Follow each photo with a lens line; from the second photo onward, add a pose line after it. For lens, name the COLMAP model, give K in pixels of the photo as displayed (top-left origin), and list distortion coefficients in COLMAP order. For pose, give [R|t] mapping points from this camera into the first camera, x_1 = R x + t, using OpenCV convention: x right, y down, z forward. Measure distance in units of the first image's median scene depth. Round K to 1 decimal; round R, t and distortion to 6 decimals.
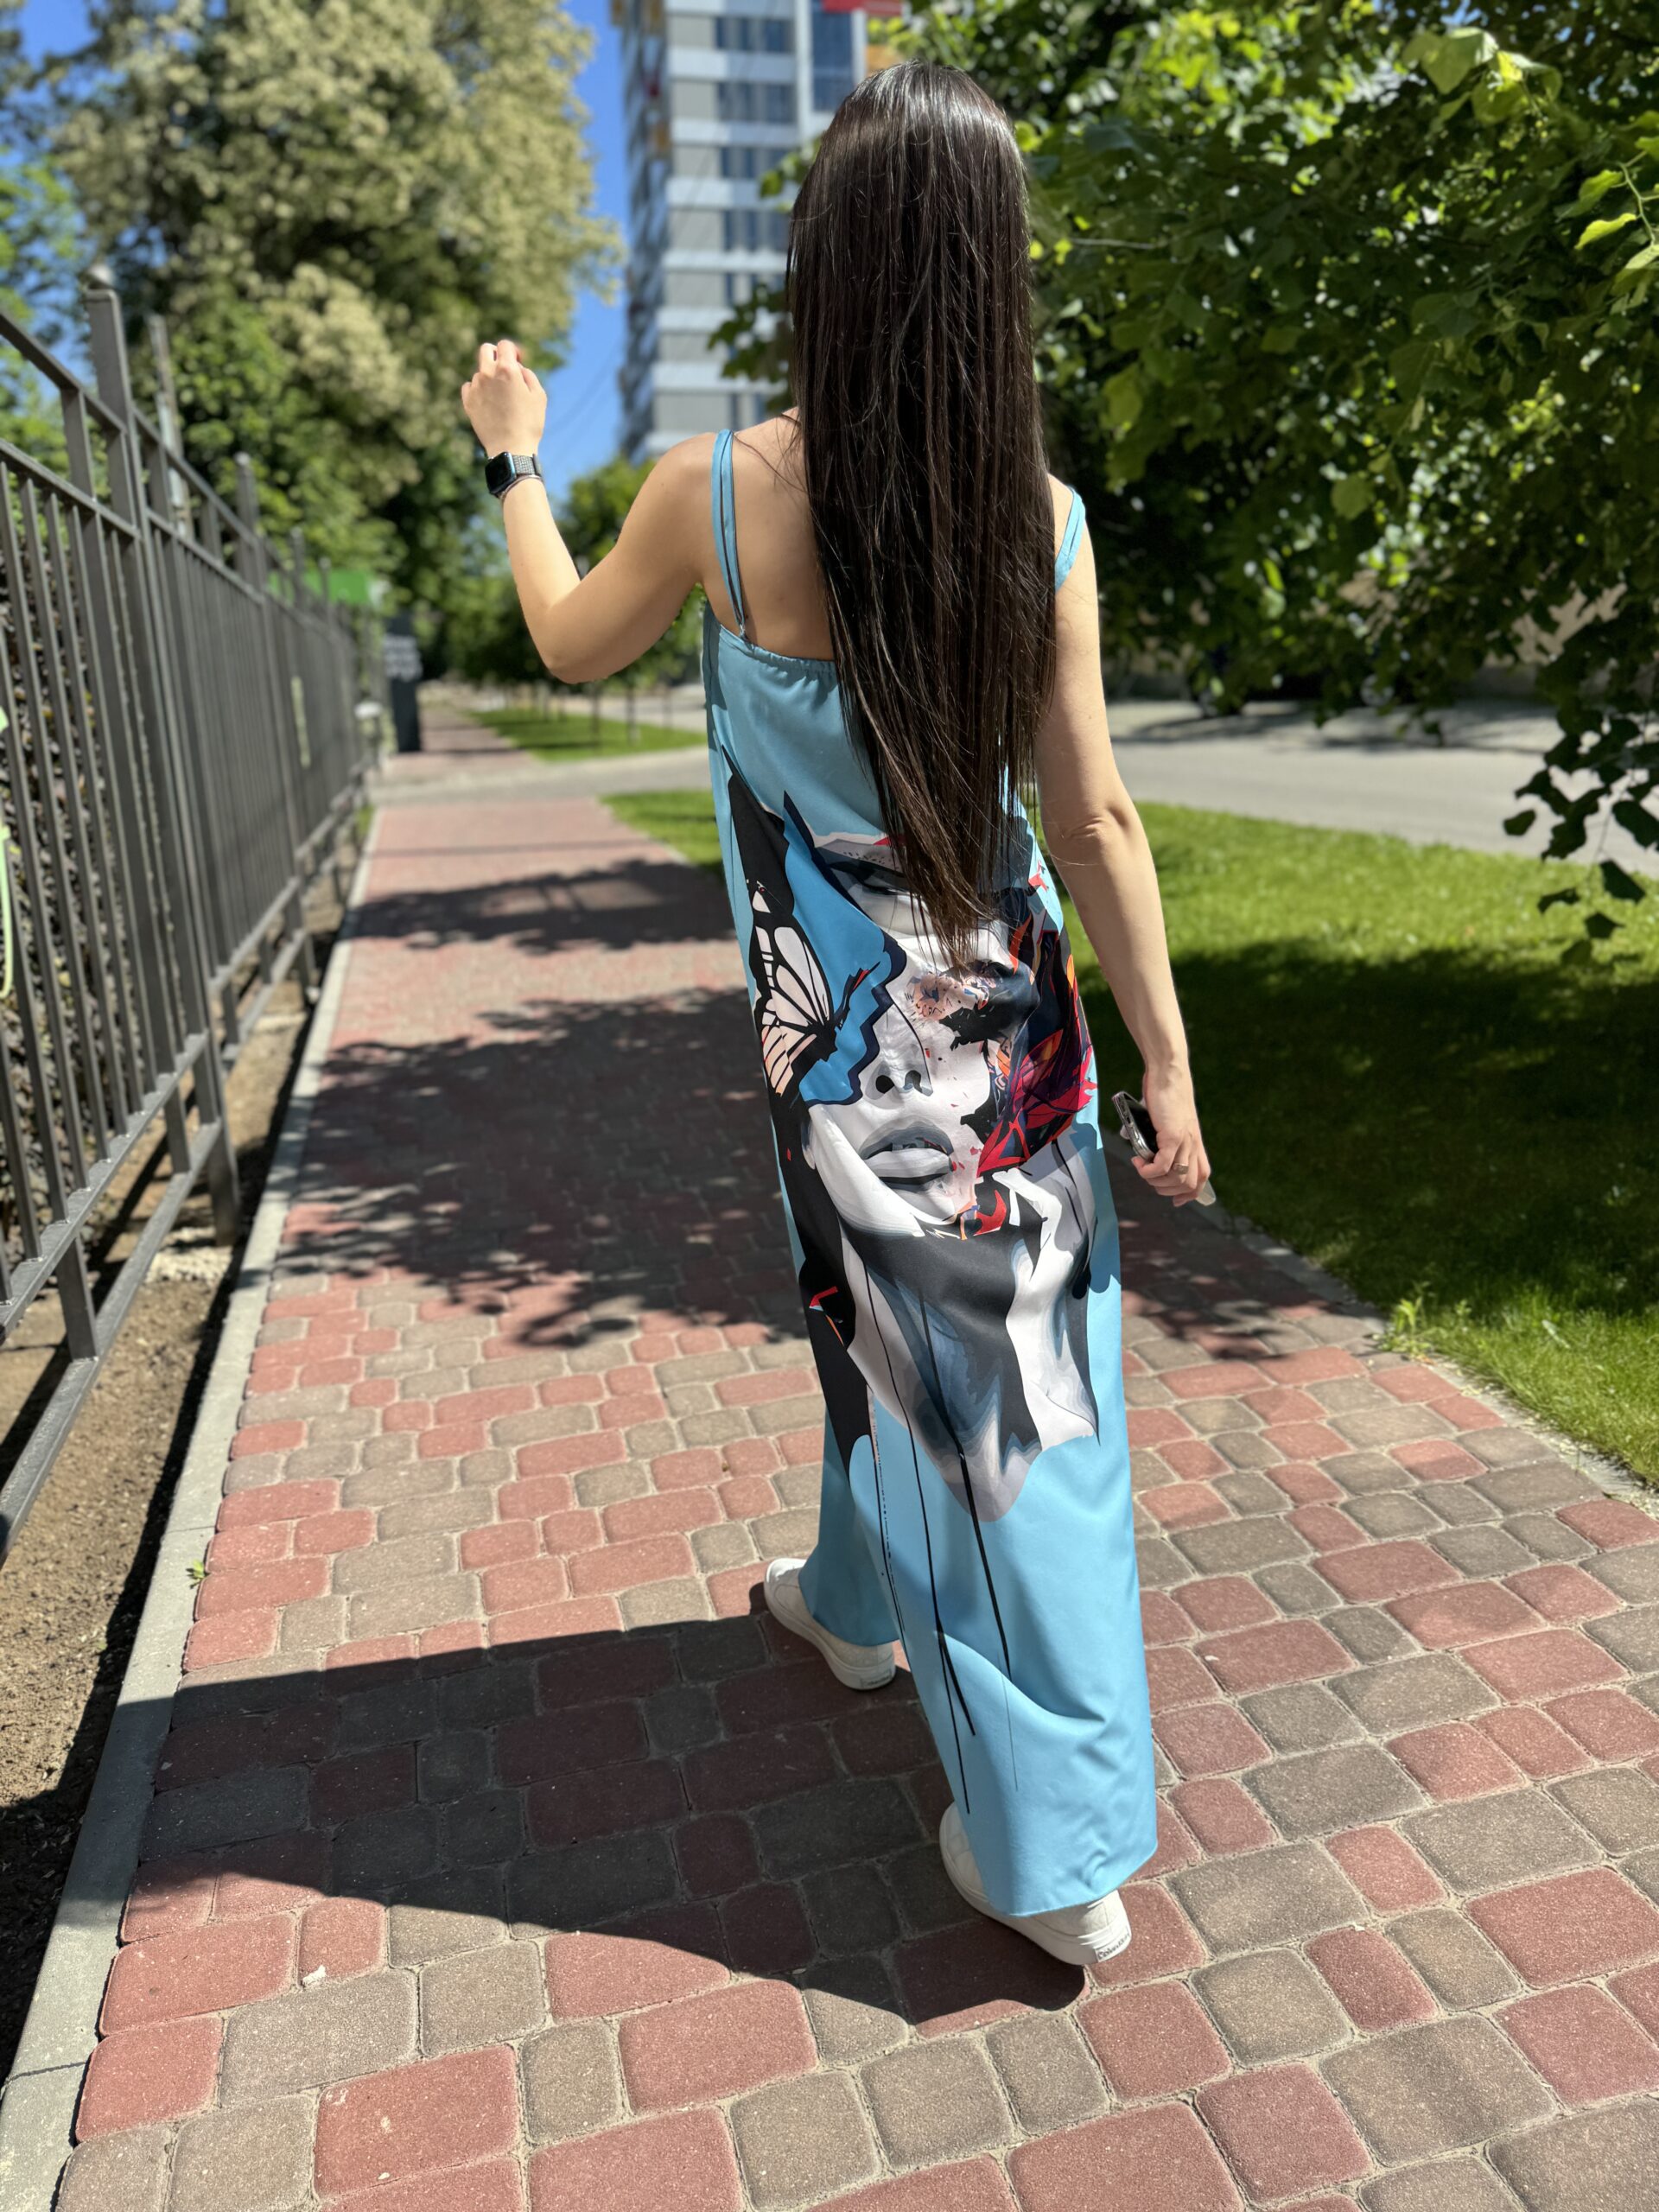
lens RADIAL K [[1549.7, 0, 829.5], [0, 1549.7, 1106.0], [0, 0, 1]] dist [0.002204, -0.001765]
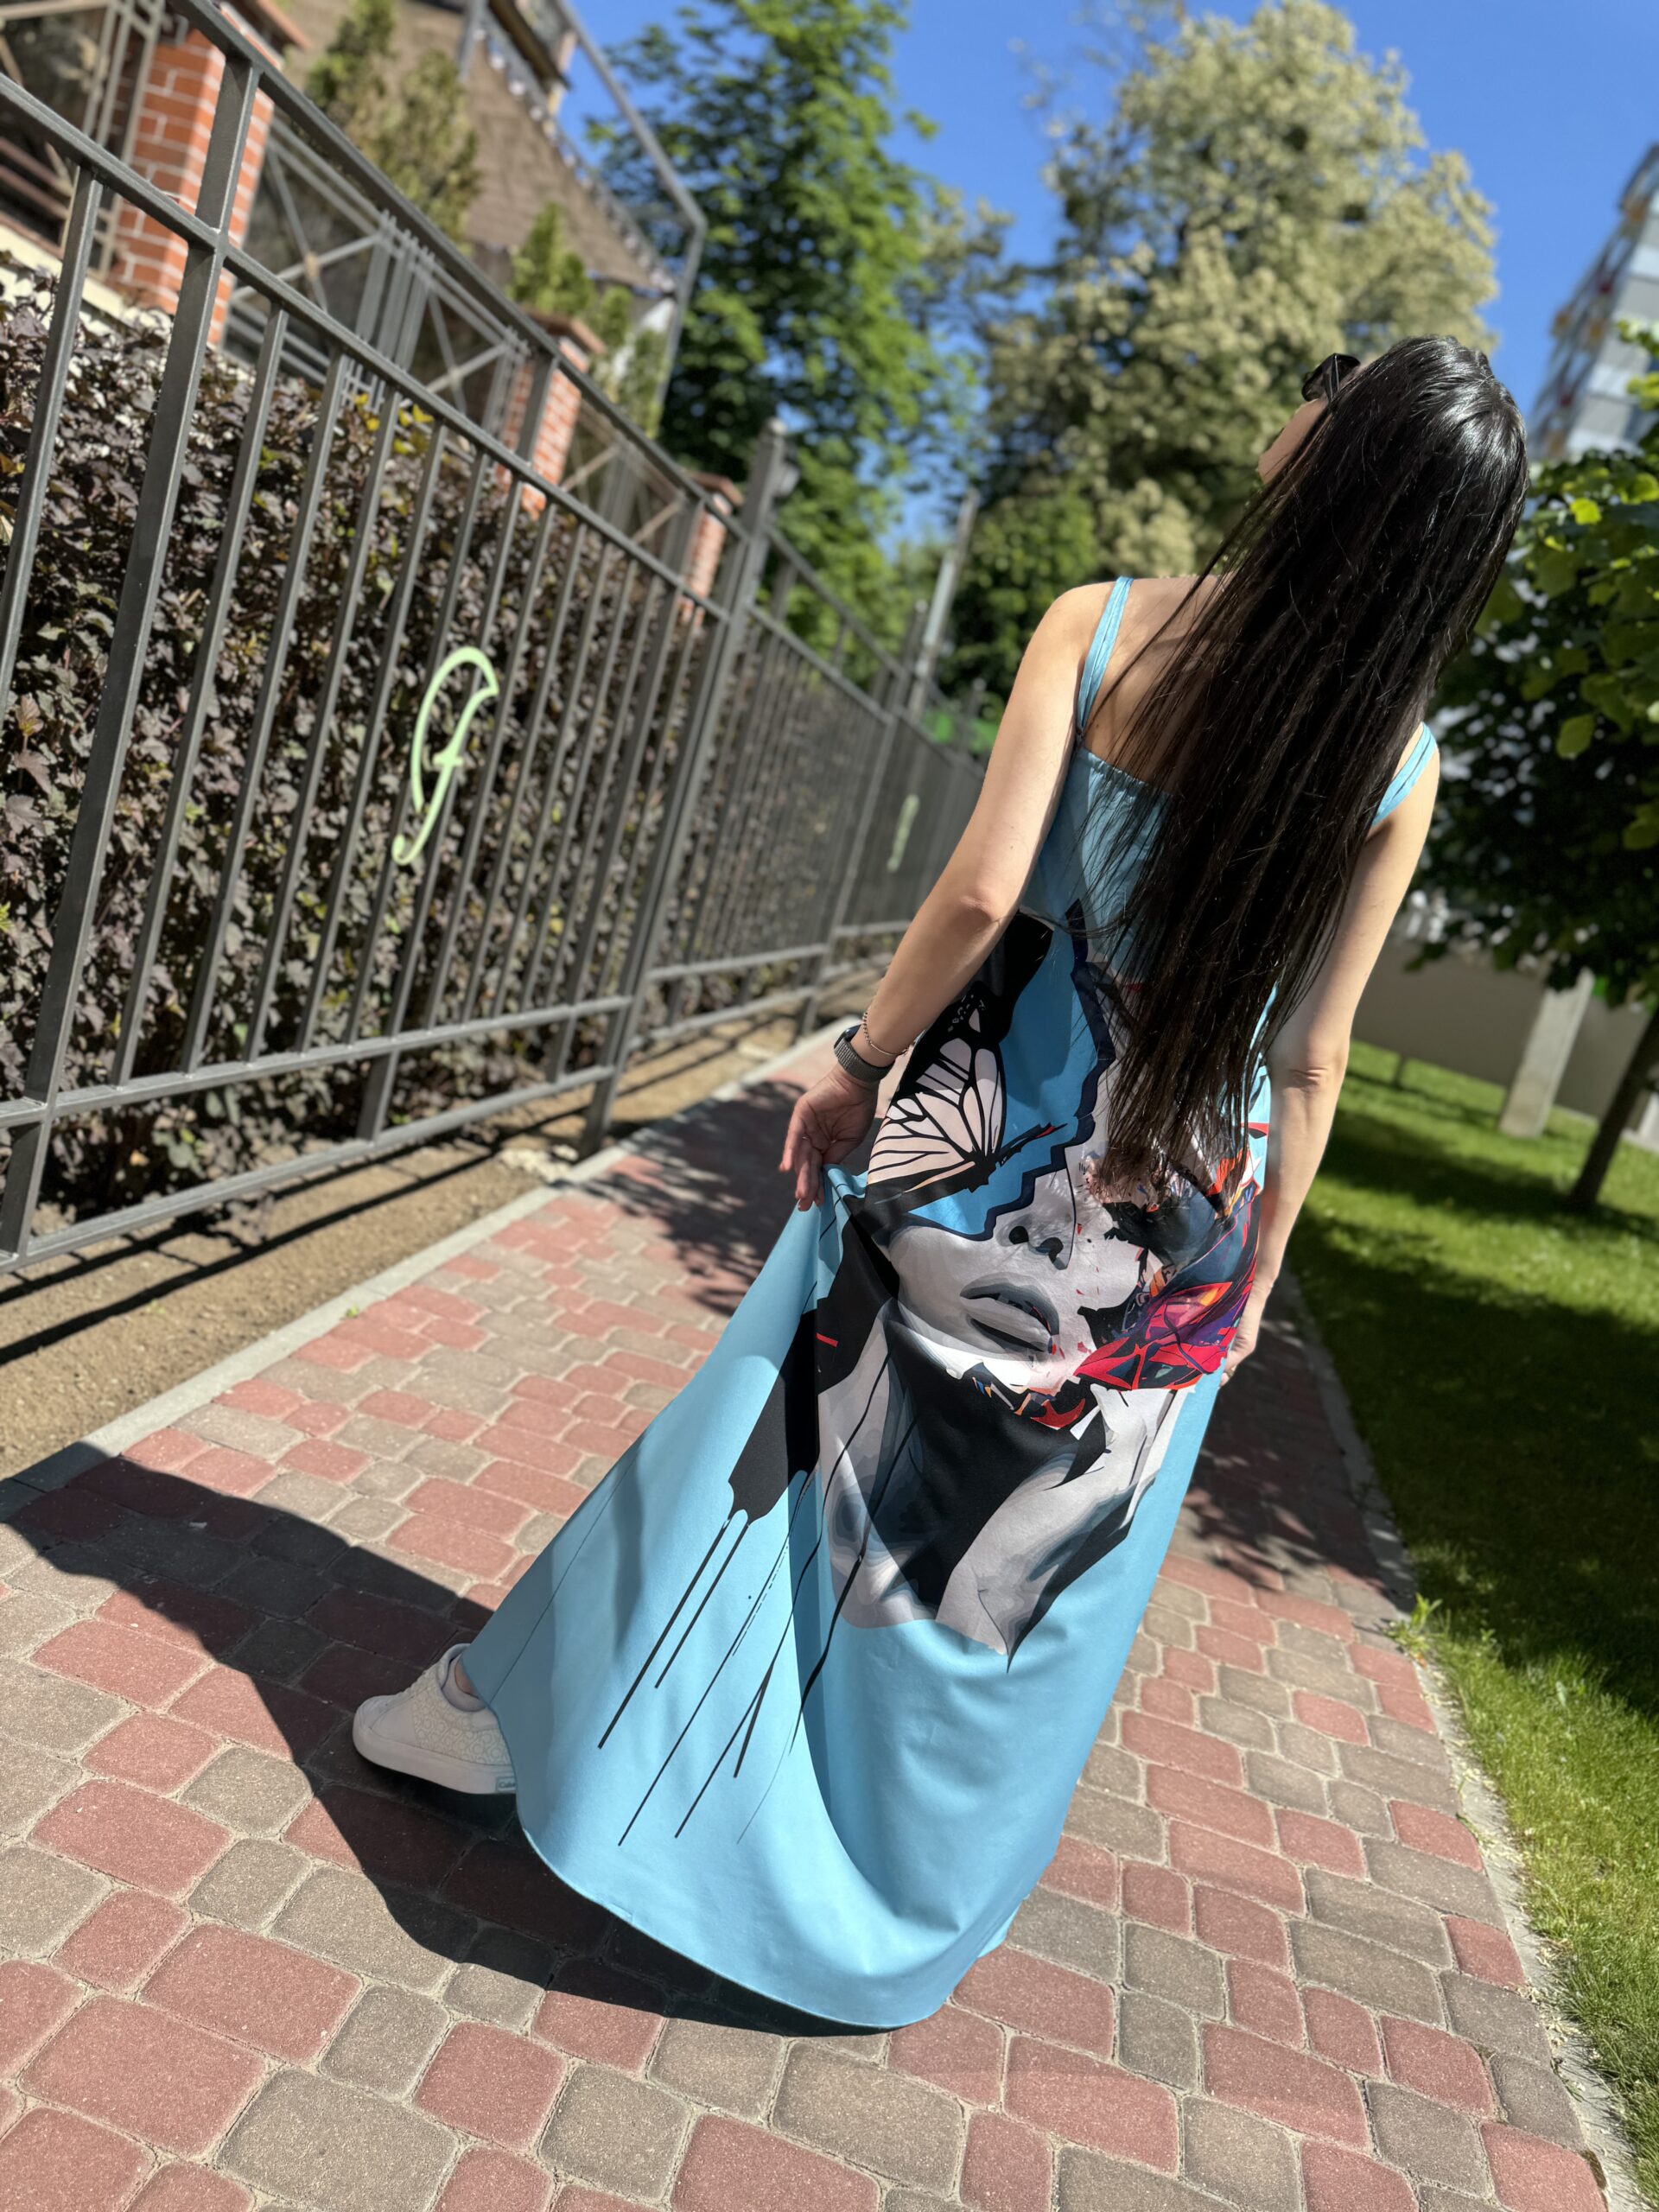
lens RADIAL K [[1549.7, 0, 829.5], [0, 1549.7, 1106.0], [0, 0, 1]] dist [0.002204, -0.001765]
pose [[0.859825, 0.353533, -0.368397, 0.165410], [-0.396551, 0.916877, -0.045651, 0.018759], [0.321635, 0.185340, 0.928547, -0.056424]]
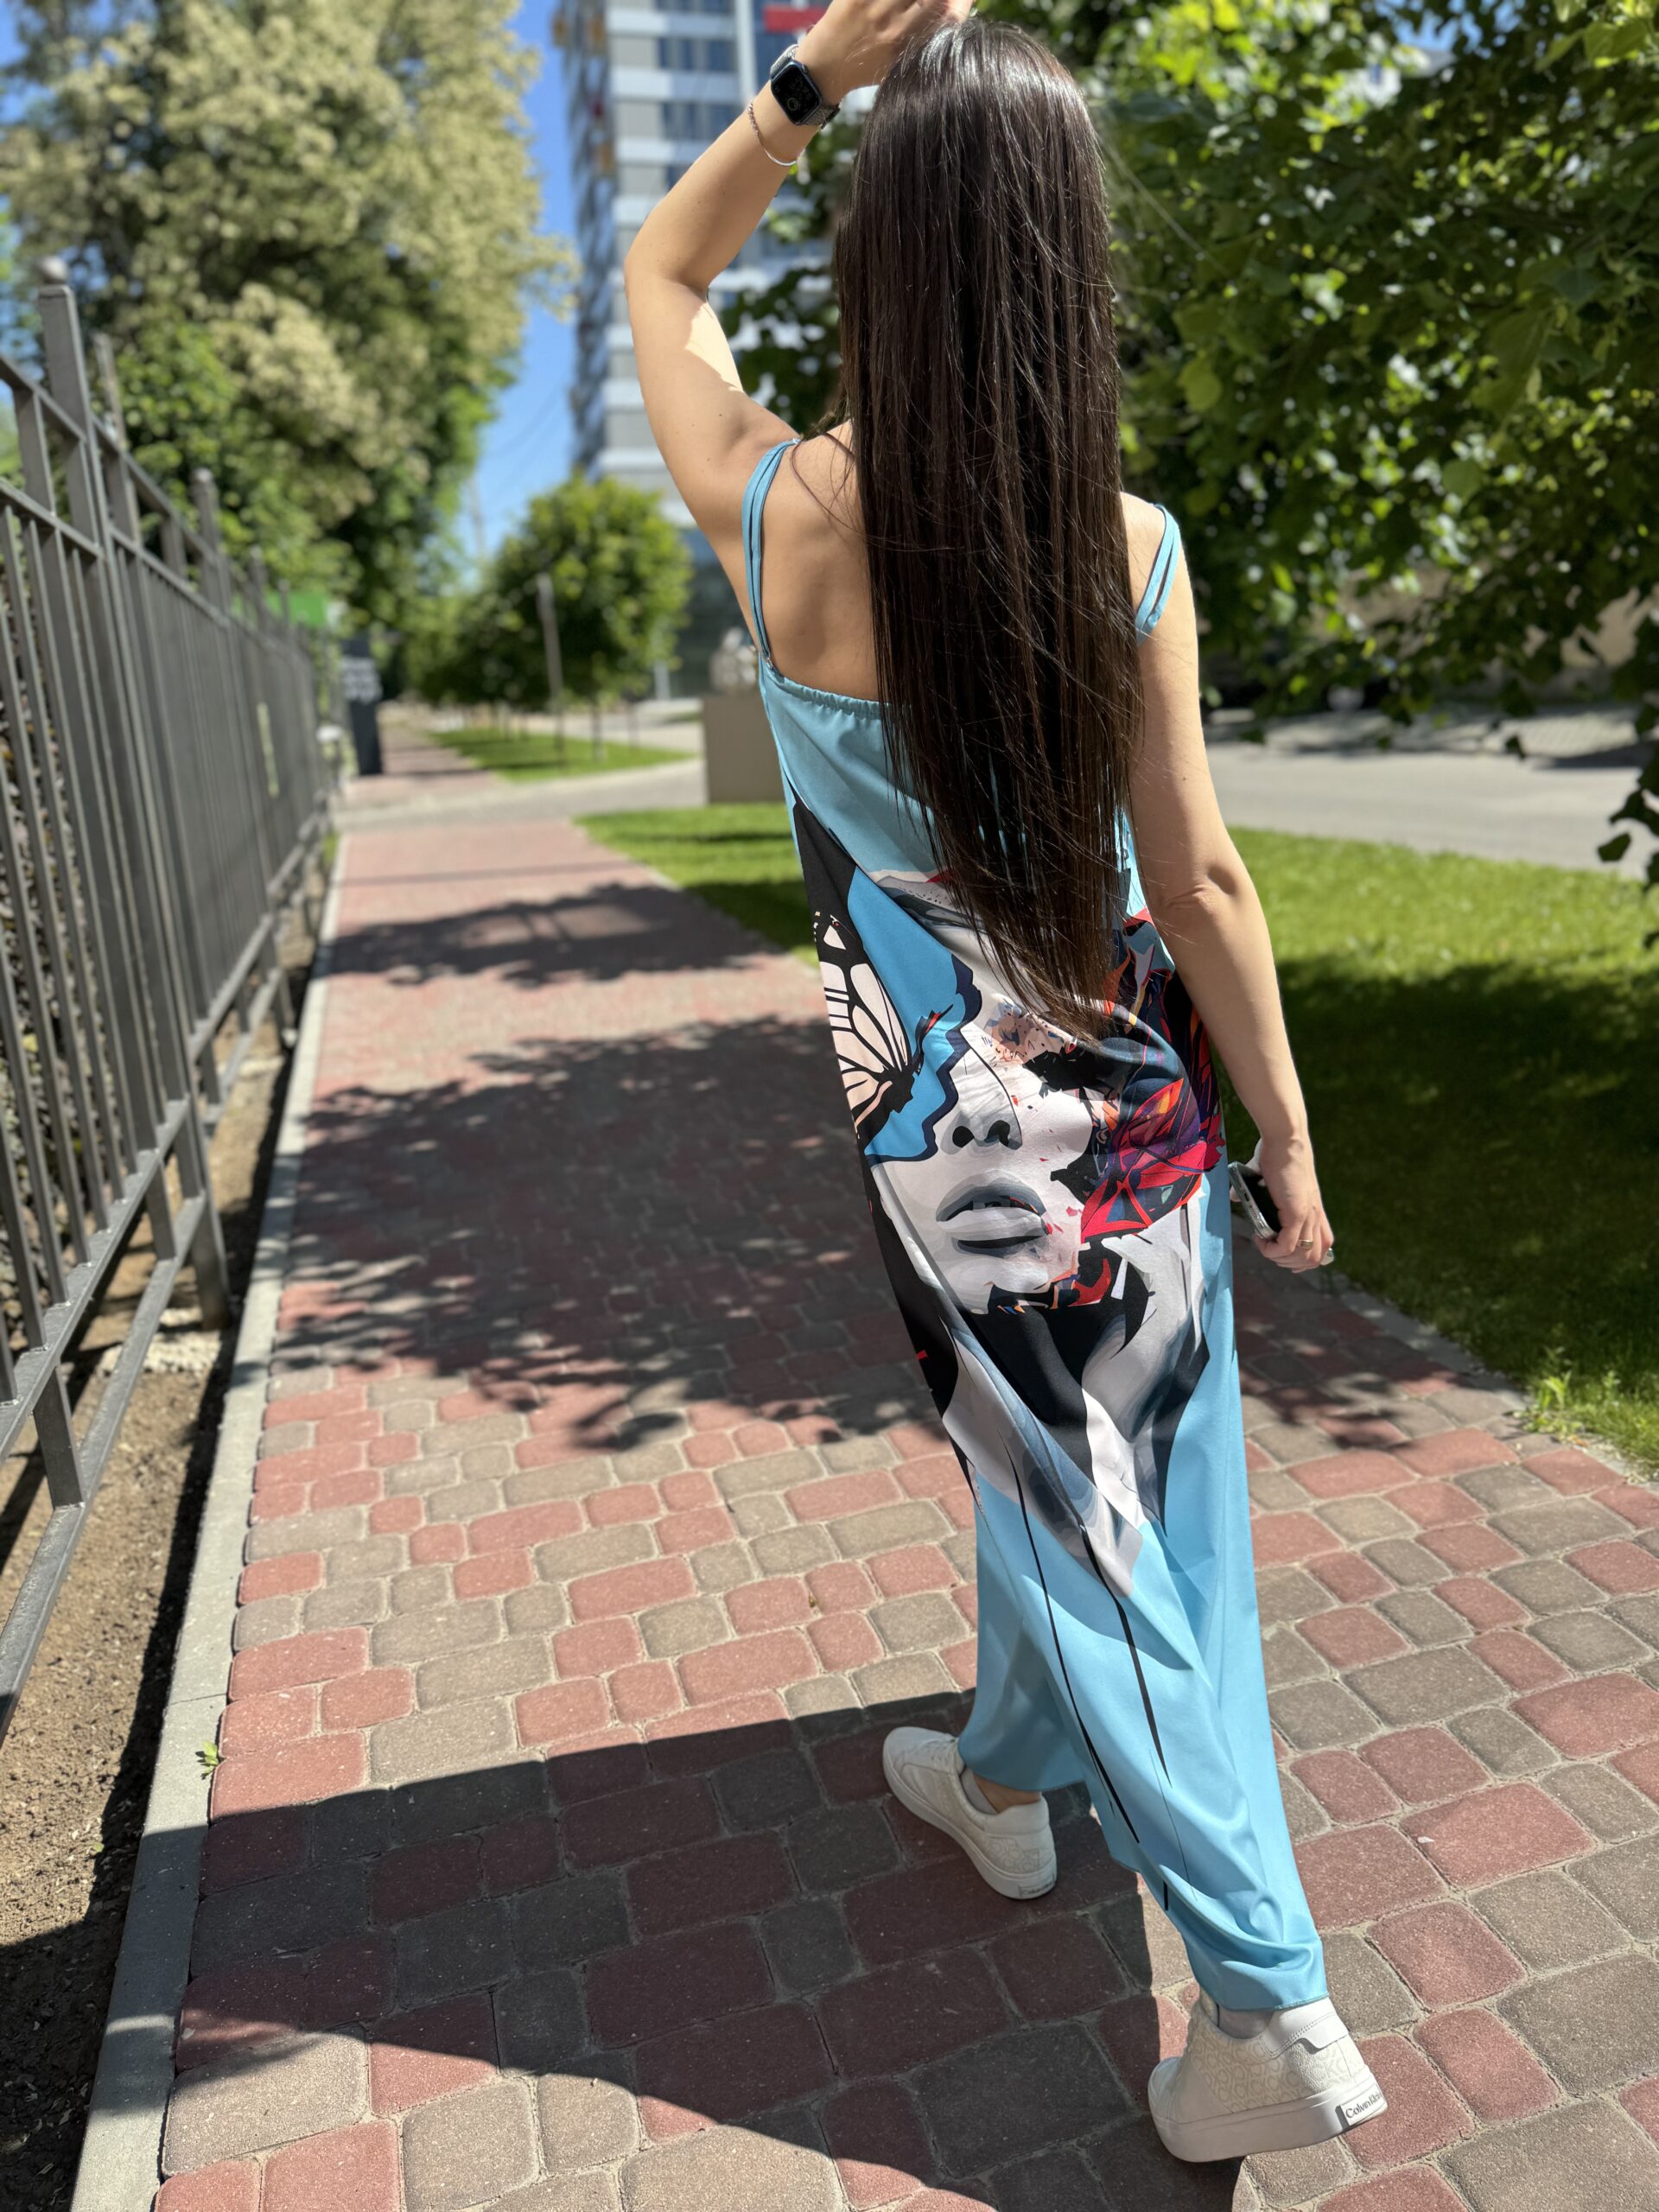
lens RADIAL K [[1549.3, 0, 851.1], [0, 1549.3, 1108.7], [0, 0, 1]] dist [-0.011777, 0.004830]
pose [[0.999055, -0.026569, 0.034383, -0.033850], [0.026772, 0.999627, -0.005467, -0.019164], [-0.034225, 0.006382, 0.999394, 0.062192]]
